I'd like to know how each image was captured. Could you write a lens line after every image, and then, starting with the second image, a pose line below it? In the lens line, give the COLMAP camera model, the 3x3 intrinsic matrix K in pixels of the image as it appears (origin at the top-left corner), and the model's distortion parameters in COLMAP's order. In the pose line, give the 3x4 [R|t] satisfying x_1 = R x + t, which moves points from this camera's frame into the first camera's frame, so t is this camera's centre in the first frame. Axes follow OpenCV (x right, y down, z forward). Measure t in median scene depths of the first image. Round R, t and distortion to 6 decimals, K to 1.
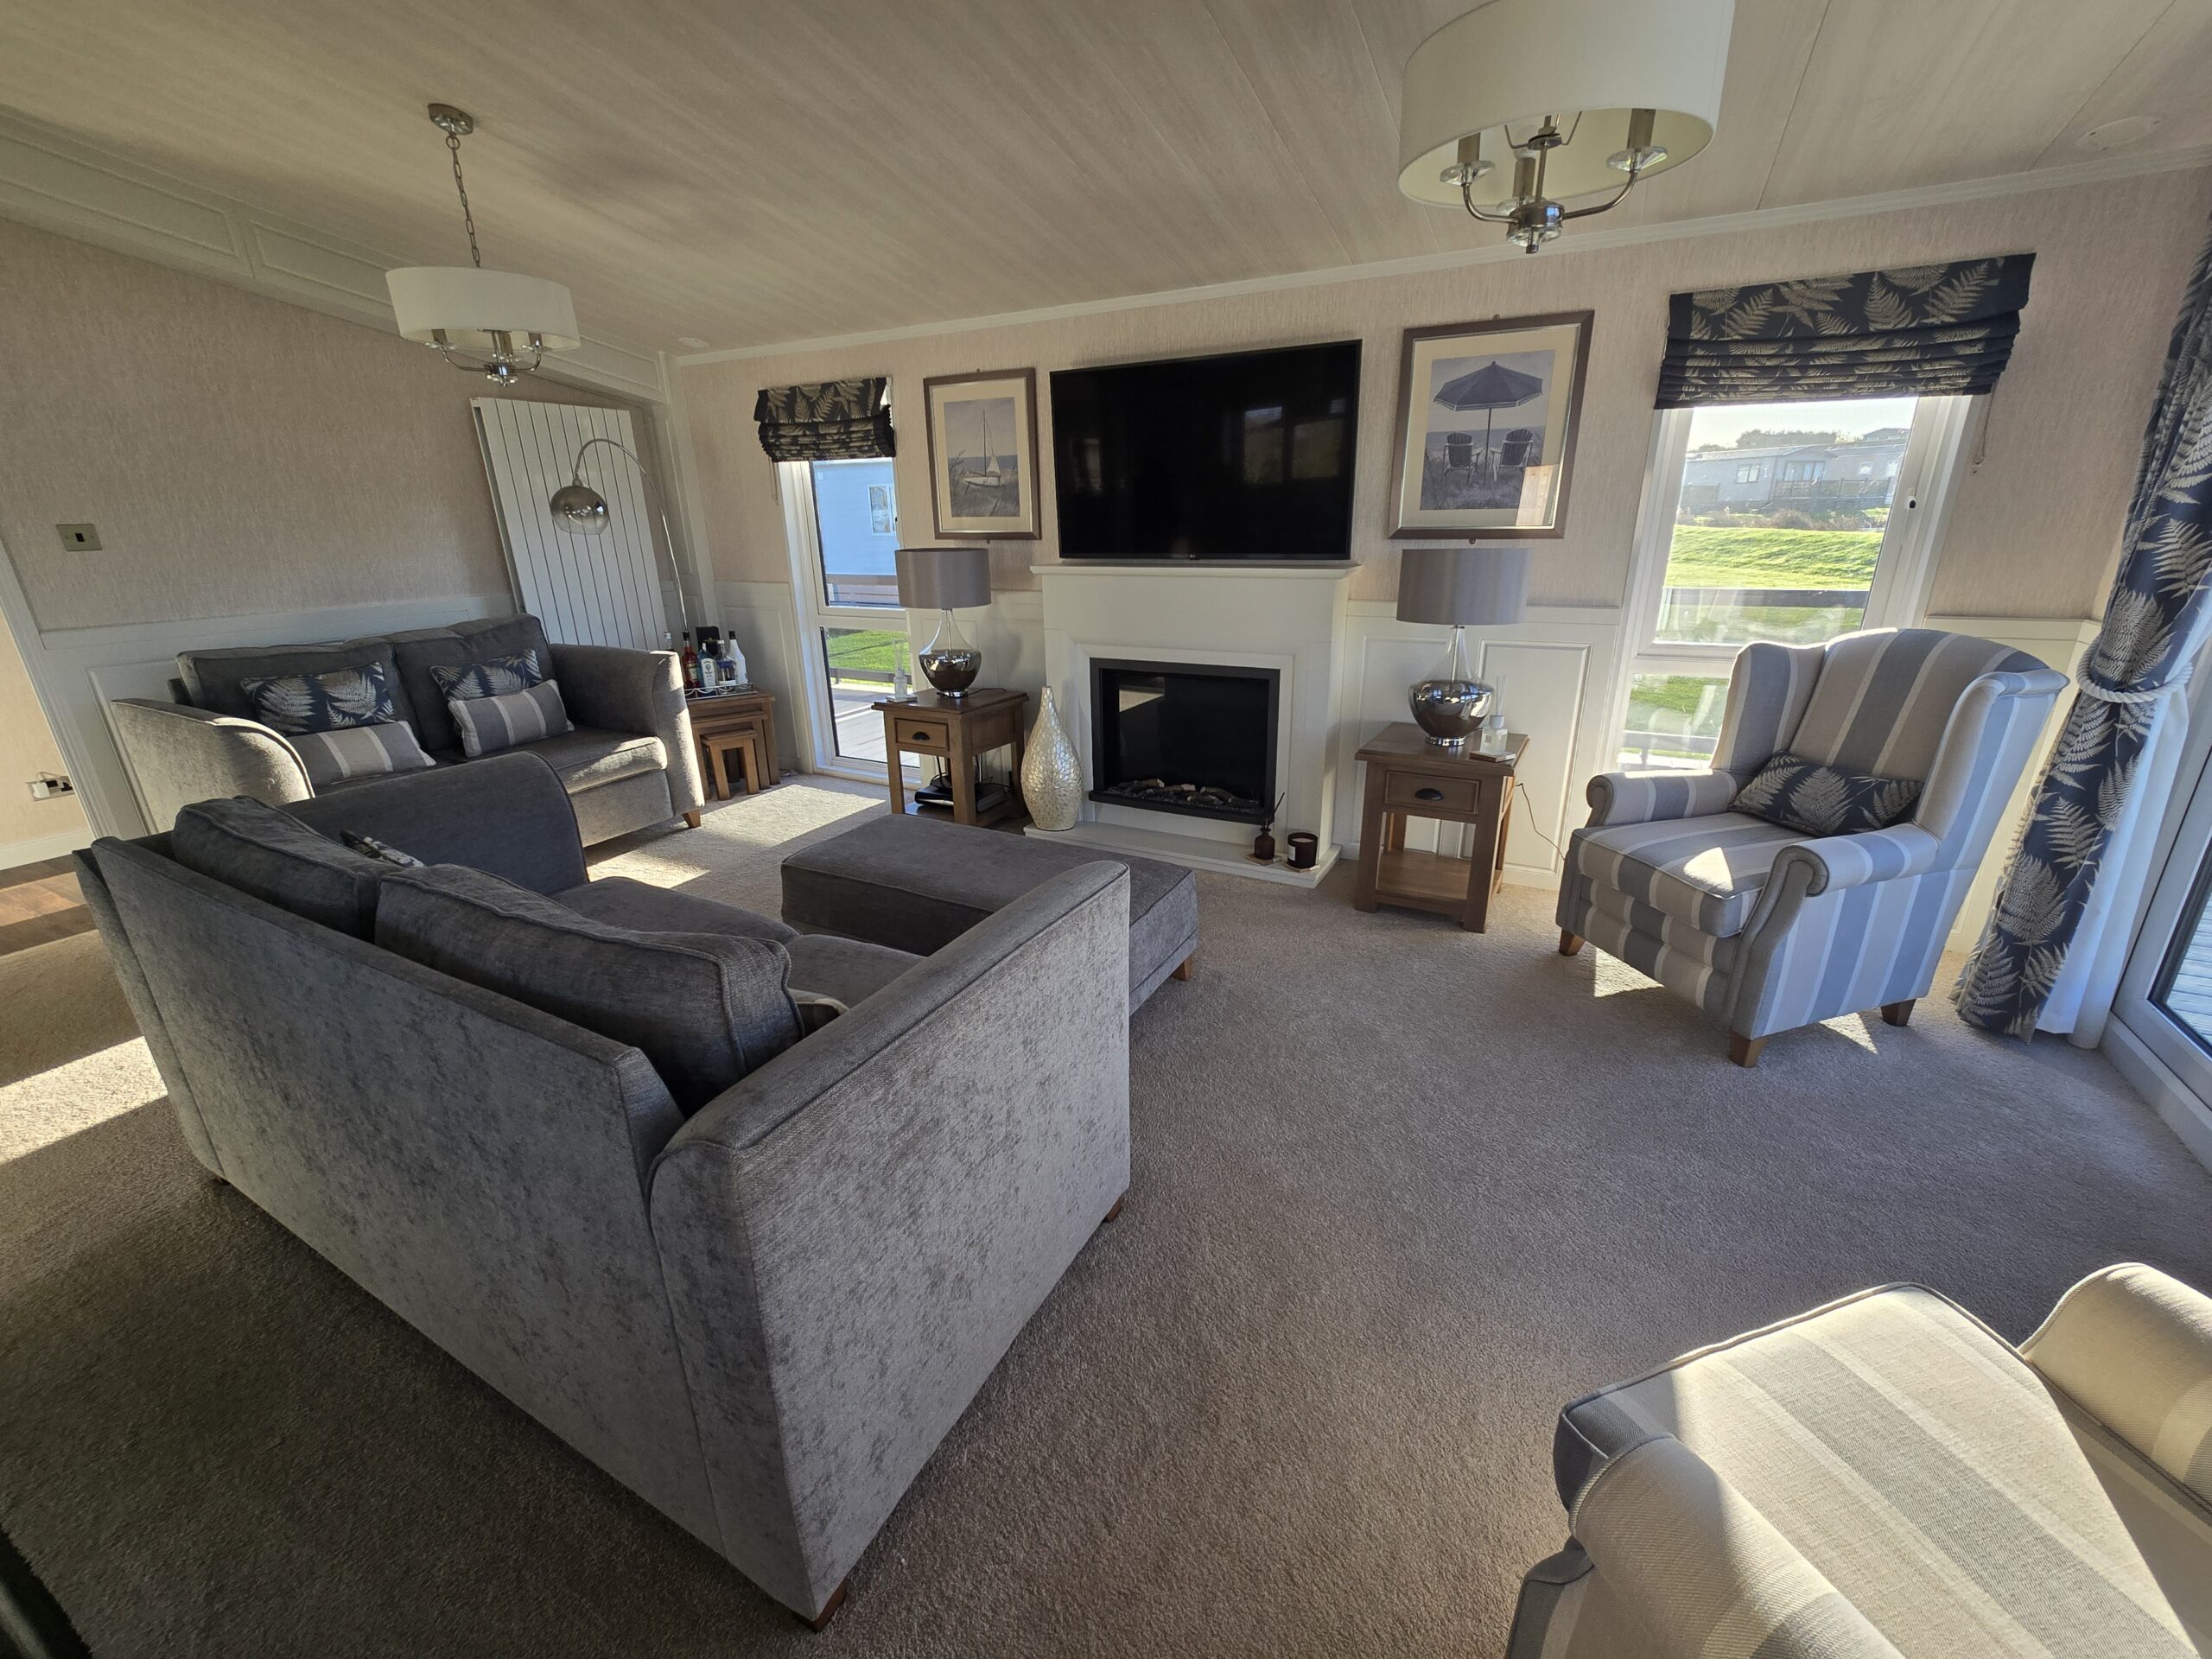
lens RADIAL K [[907.0, 0, 1118.9], [0, 907.0, 823.9], [0, 0, 1]] dist [0.000746, -0.000315]
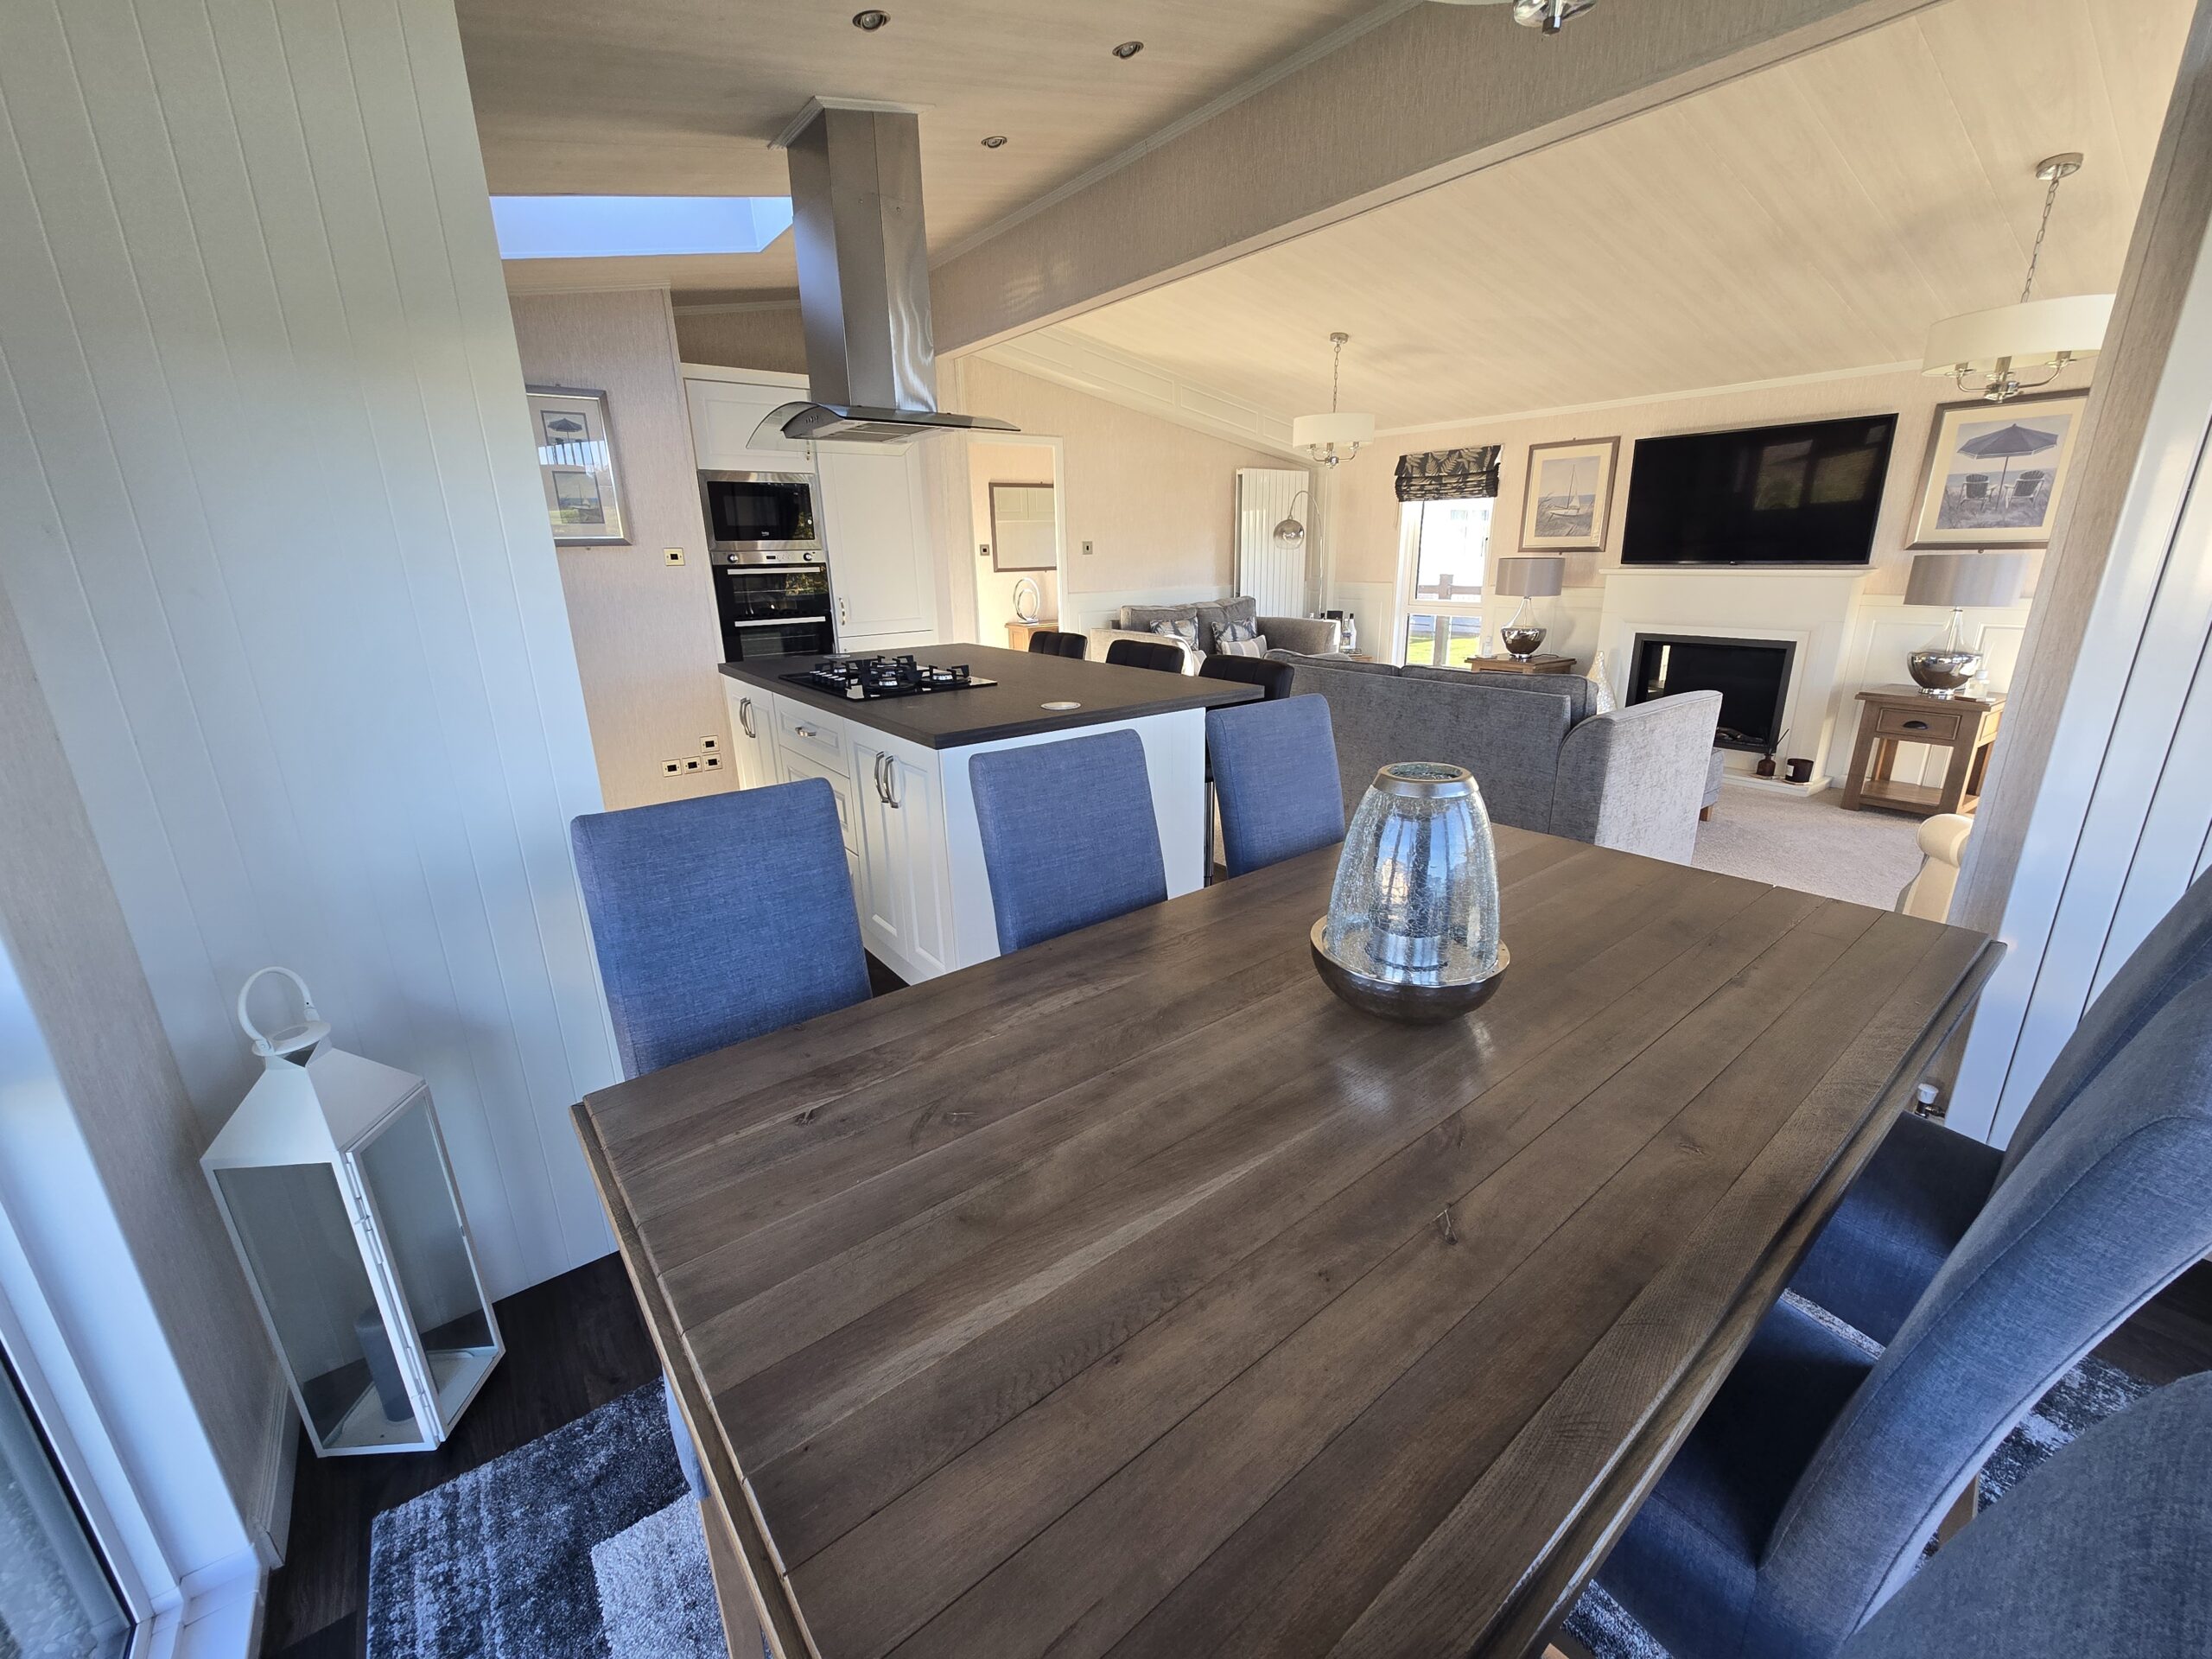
lens RADIAL K [[907.0, 0, 1116.6], [0, 907.0, 820.7], [0, 0, 1]] dist [0.000746, -0.000315]
pose [[0.907519, 0.120982, -0.402211, -0.163718], [-0.132973, 0.991118, -0.001910, 0.224896], [0.398407, 0.055216, 0.915545, -0.631409]]
